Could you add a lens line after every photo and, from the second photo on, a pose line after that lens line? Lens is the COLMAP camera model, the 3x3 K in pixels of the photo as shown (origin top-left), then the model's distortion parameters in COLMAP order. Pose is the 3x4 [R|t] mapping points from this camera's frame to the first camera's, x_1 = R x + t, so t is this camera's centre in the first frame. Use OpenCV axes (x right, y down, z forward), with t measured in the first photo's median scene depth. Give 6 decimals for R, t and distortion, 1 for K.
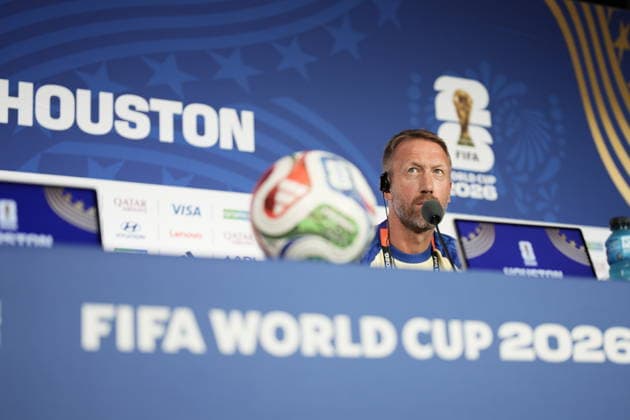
lens RADIAL K [[1157.2, 0, 360.1], [0, 1157.2, 248.9], [0, 0, 1]] dist [-0.070500, 0.000000]
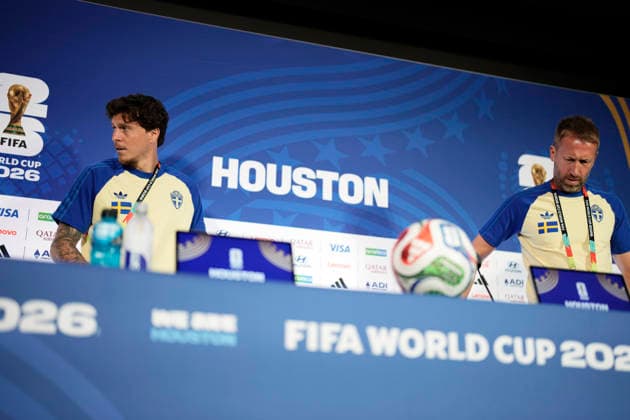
lens RADIAL K [[867.9, 0, 323.9], [0, 867.9, 219.9], [0, 0, 1]] dist [-0.030212, 0.000000]
pose [[0.987864, 0.018656, -0.154194, -0.004824], [-0.027111, 0.998231, -0.052912, -0.011297], [0.152934, 0.056450, 0.986623, -0.068632]]
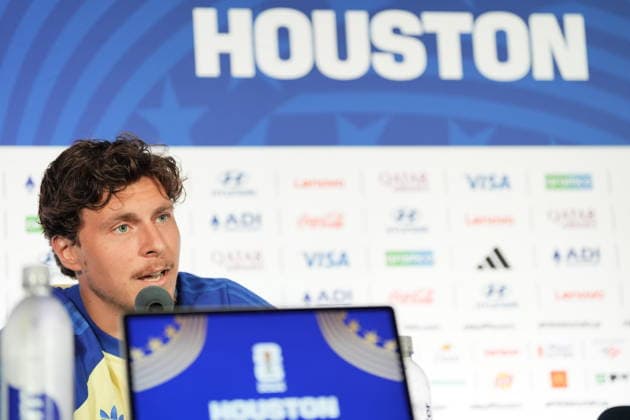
lens RADIAL K [[1725.7, 0, 316.7], [0, 1725.7, 214.8], [0, 0, 1]] dist [0.414655, 0.000000]
pose [[0.972983, -0.047196, -0.226001, -0.023912], [0.063600, 0.995800, 0.065860, -0.088359], [0.221944, -0.078454, 0.971898, 0.019097]]
